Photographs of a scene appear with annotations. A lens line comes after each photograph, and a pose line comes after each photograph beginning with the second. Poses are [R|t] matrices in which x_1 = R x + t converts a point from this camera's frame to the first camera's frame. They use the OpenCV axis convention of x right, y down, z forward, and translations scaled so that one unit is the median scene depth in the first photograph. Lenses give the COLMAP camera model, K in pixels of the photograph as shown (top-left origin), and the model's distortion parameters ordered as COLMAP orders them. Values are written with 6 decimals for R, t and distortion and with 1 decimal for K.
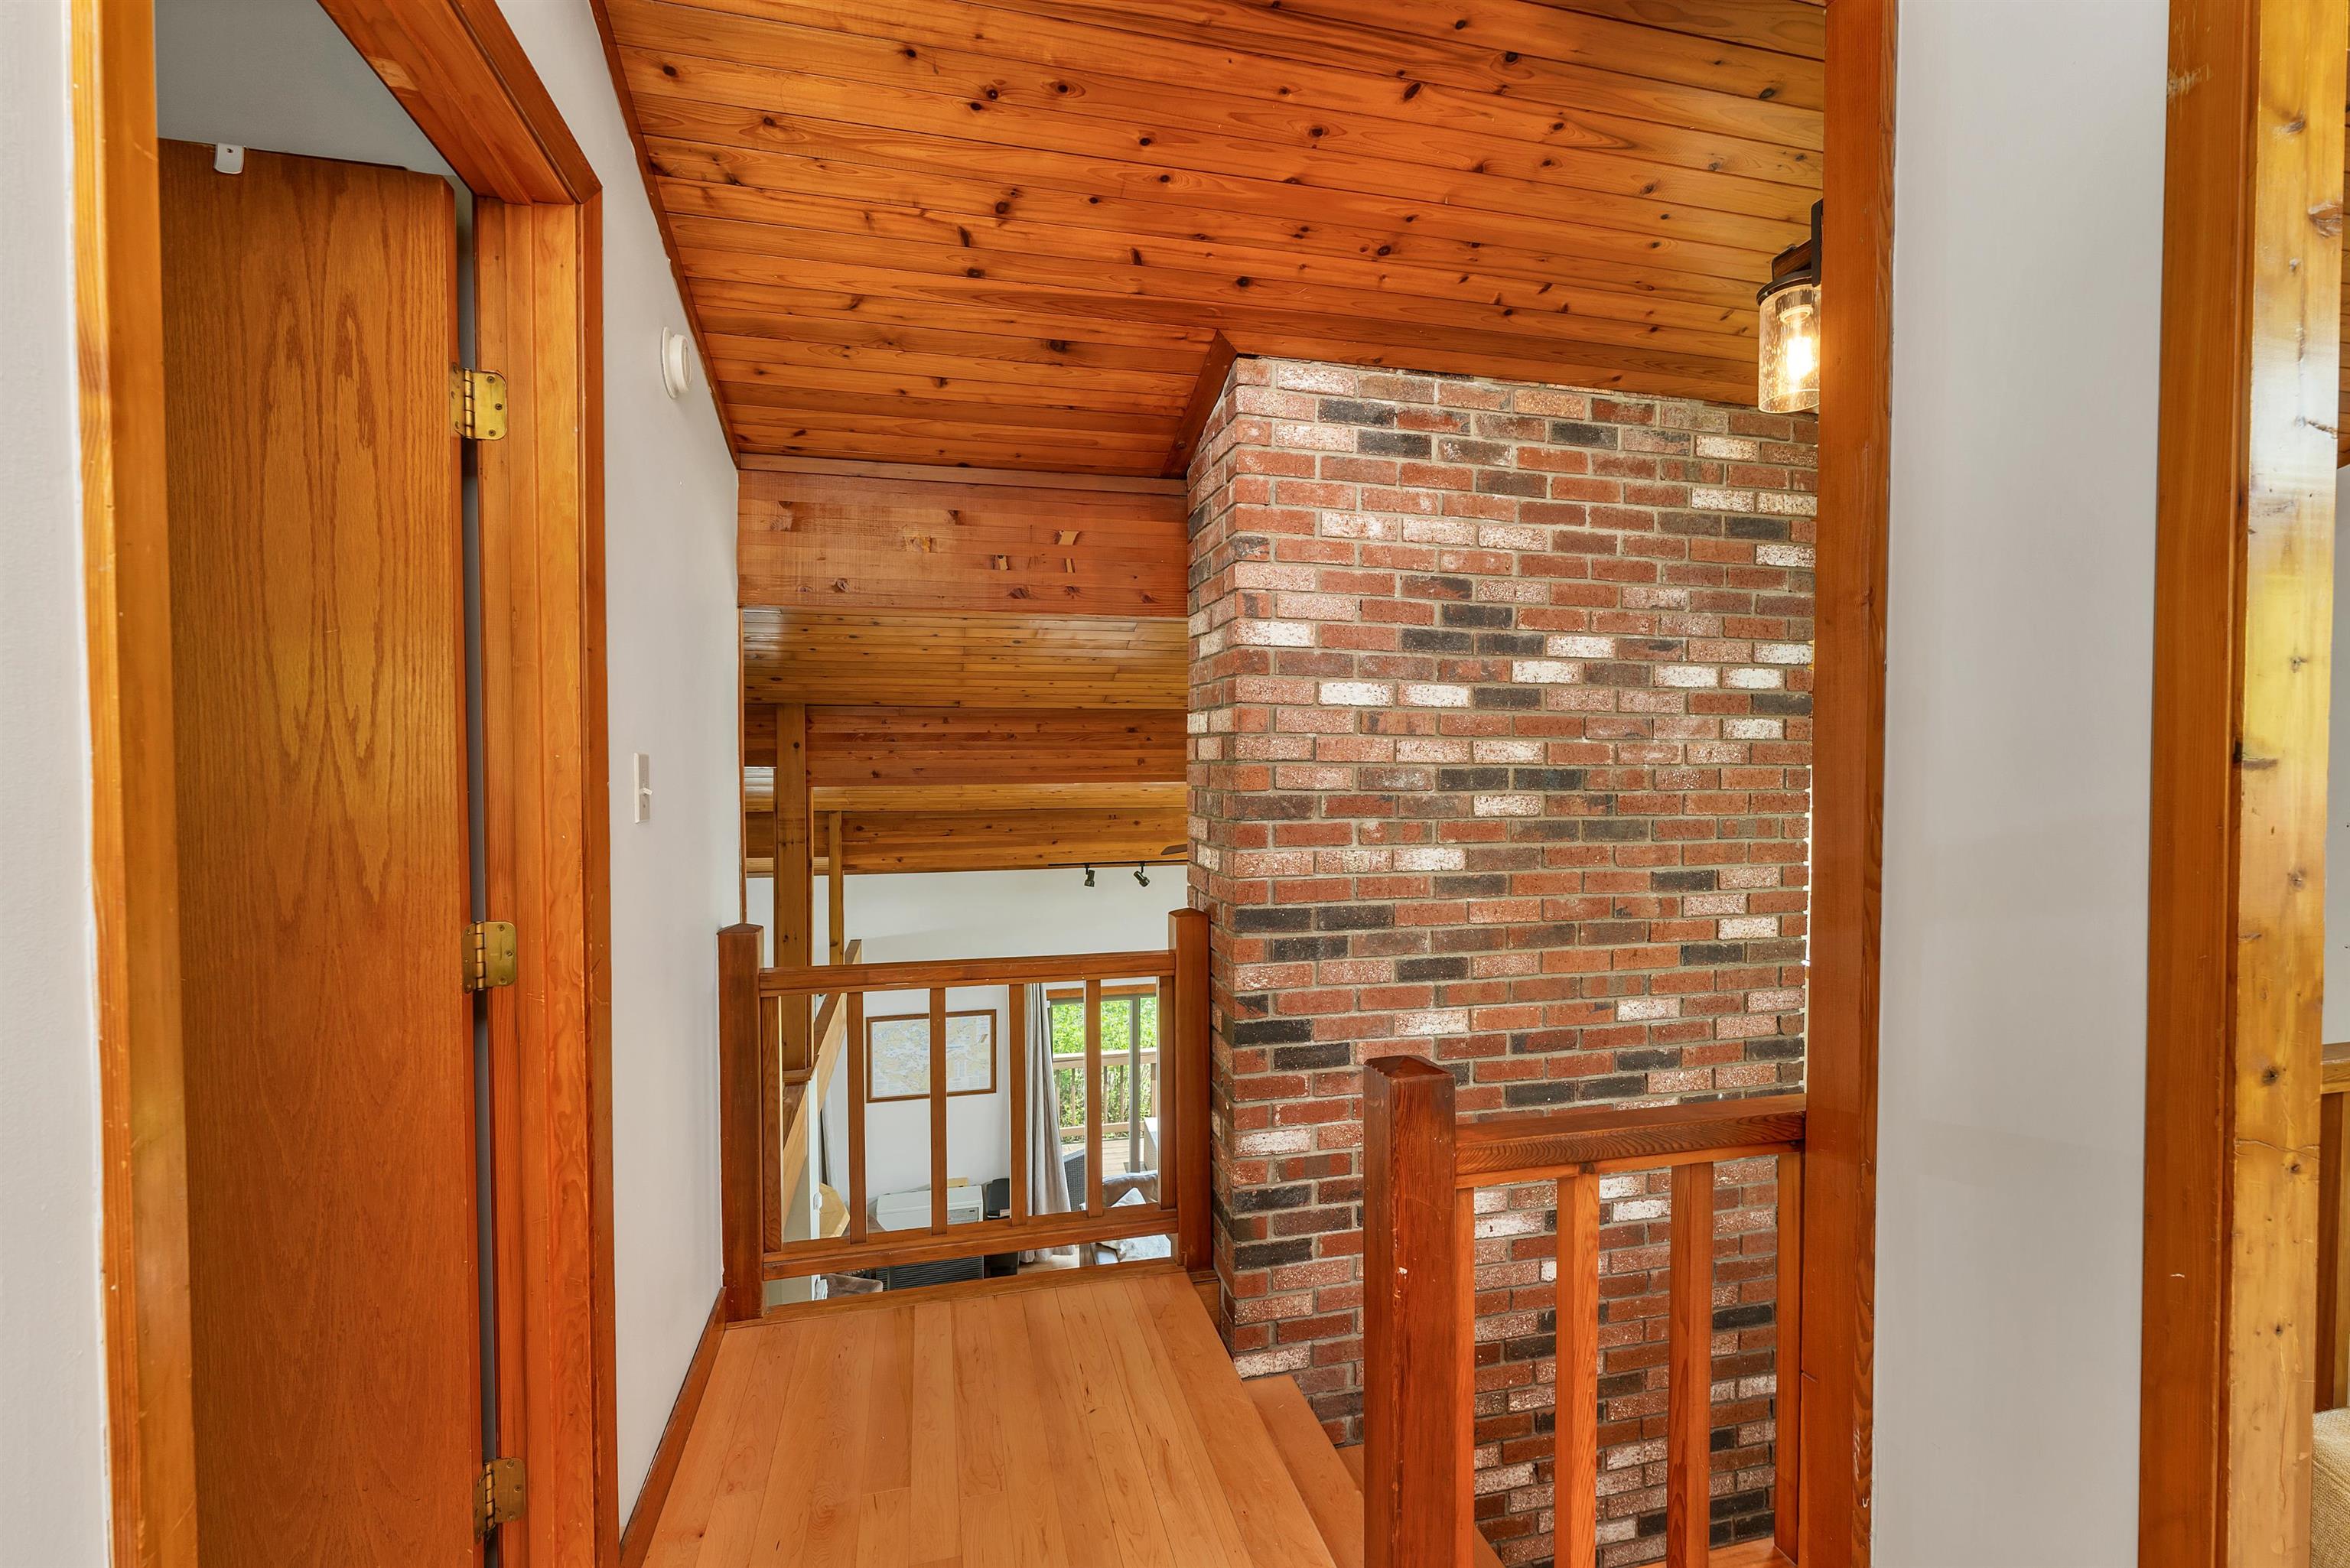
lens RADIAL K [[977.9, 0, 1171.1], [0, 977.9, 788.1], [0, 0, 1]] dist [0.000518, 0.000125]
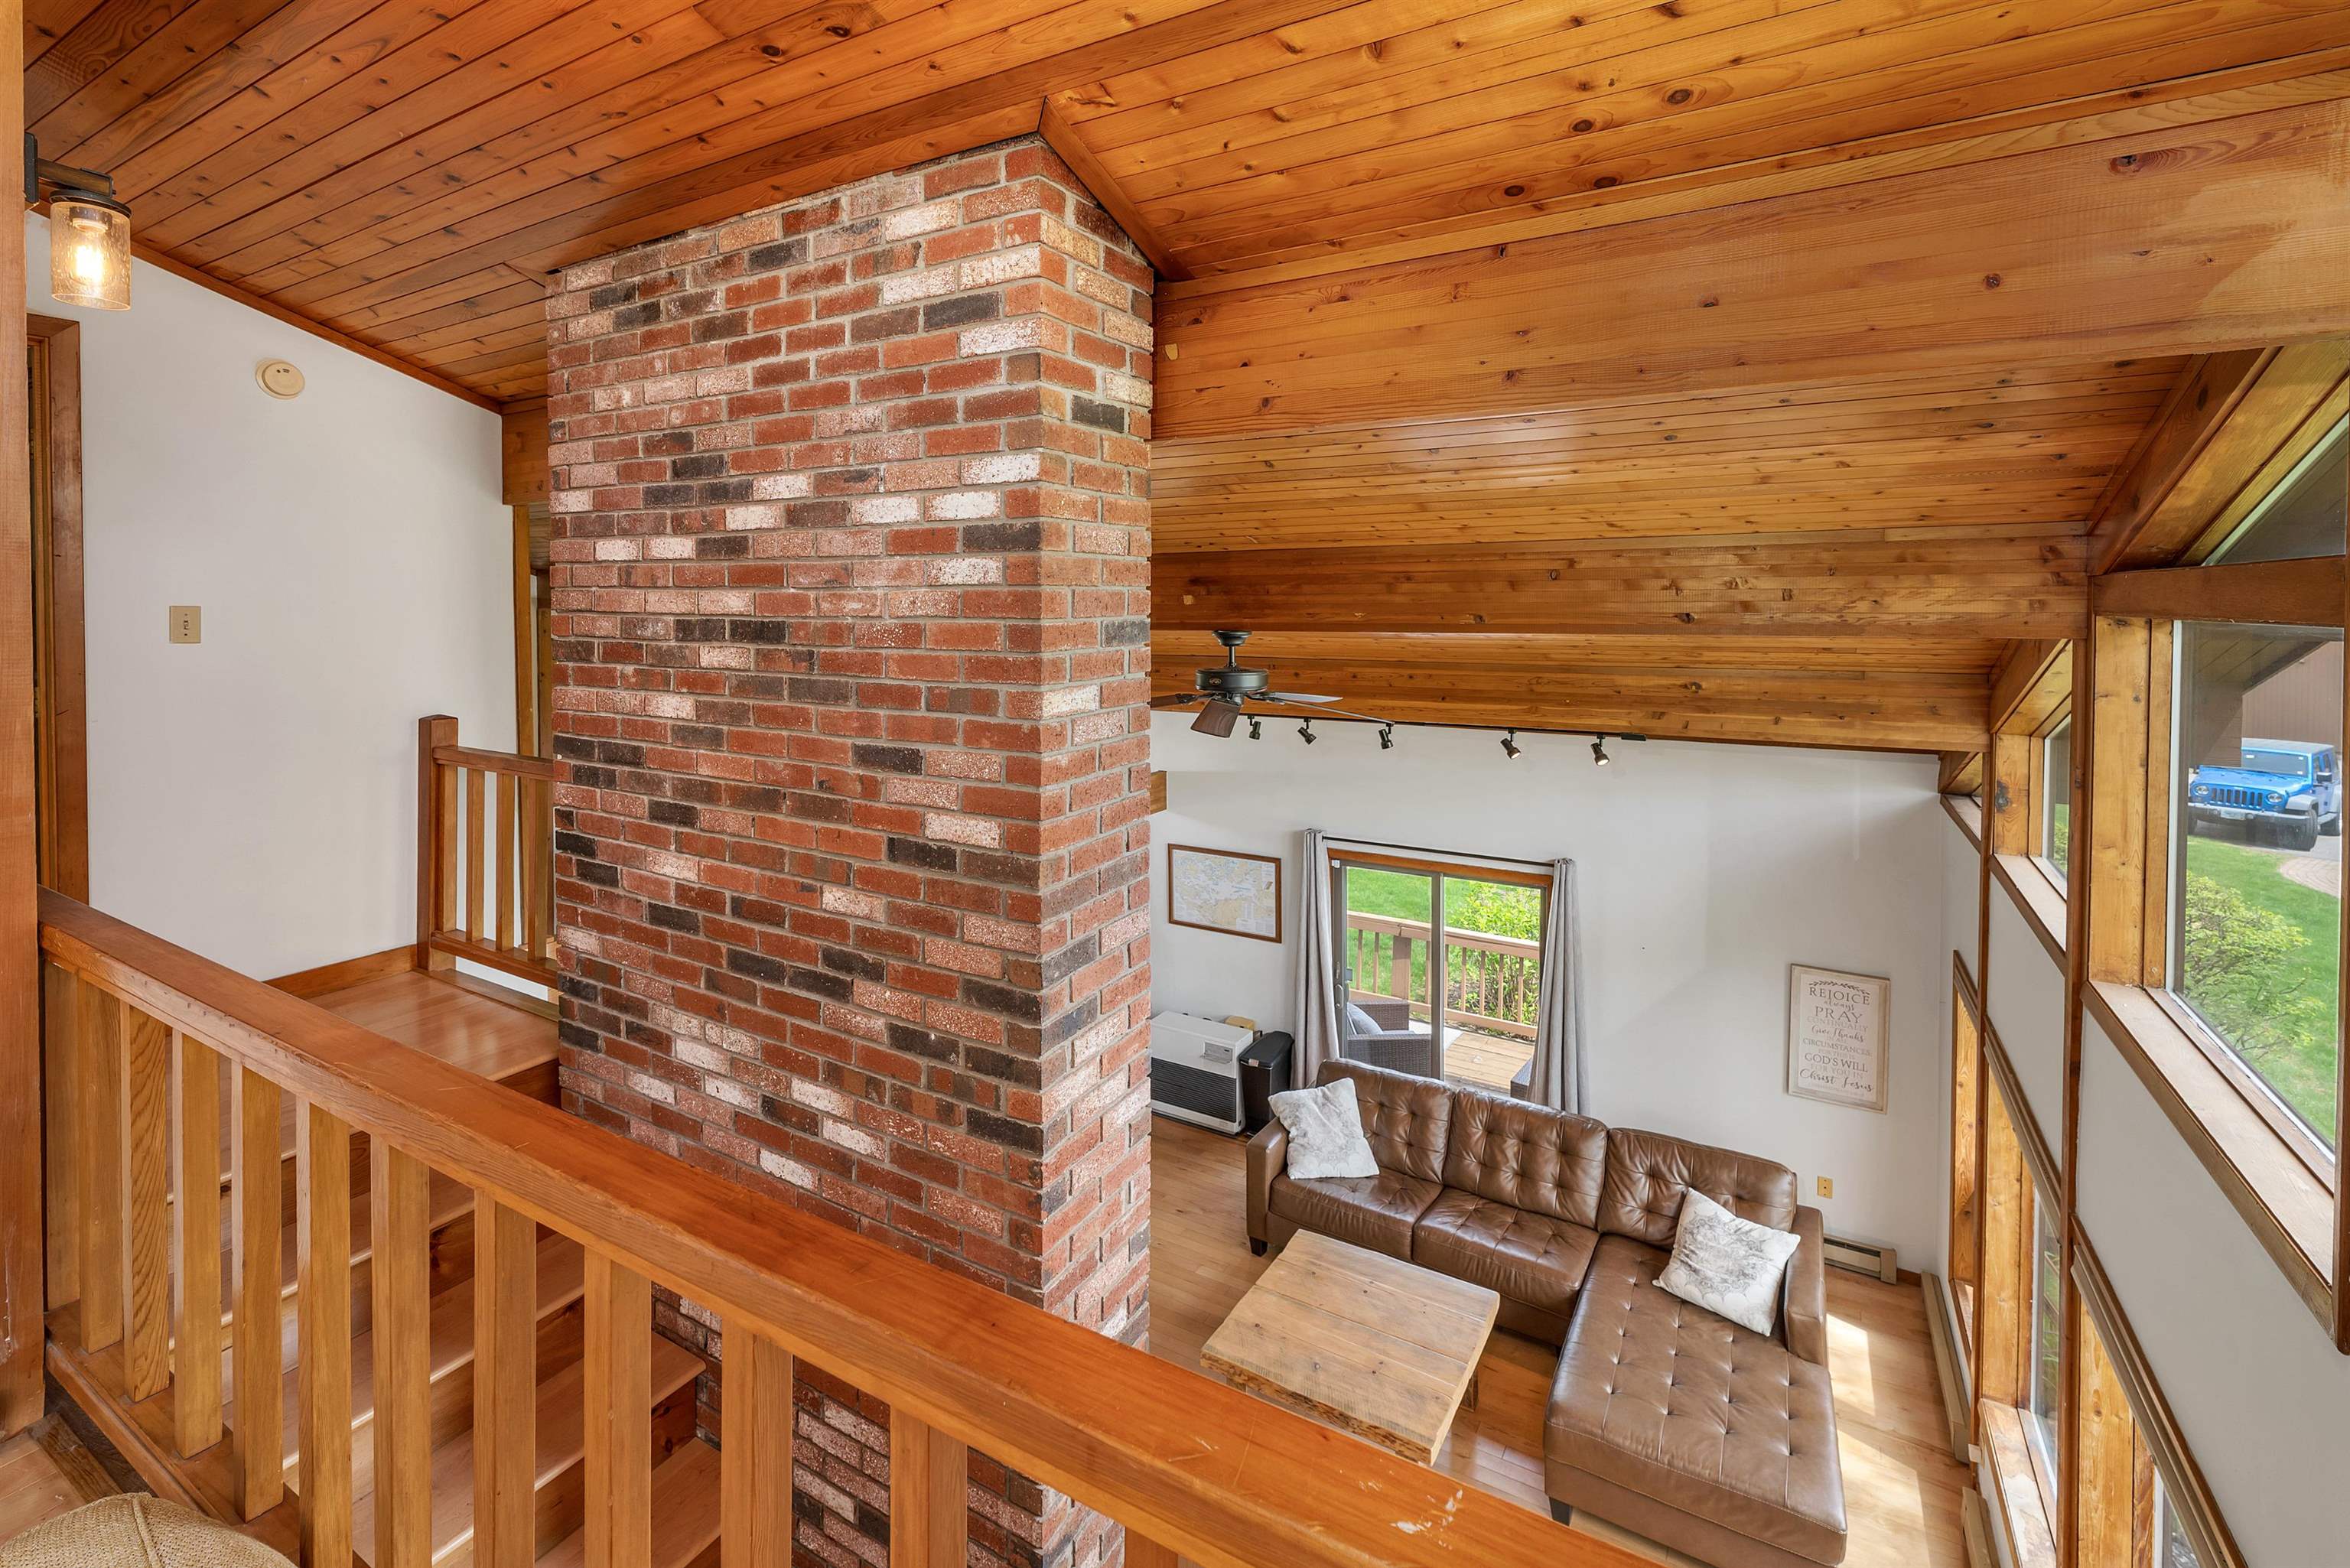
lens RADIAL K [[990.1, 0, 1129.0], [0, 990.1, 623.1], [0, 0, 1]] dist [-0.000726, 0.000002]
pose [[0.726296, 0.012382, -0.687271, 1.290767], [-0.018047, 0.999837, -0.001059, -0.022416], [0.687146, 0.013172, 0.726400, 0.553034]]
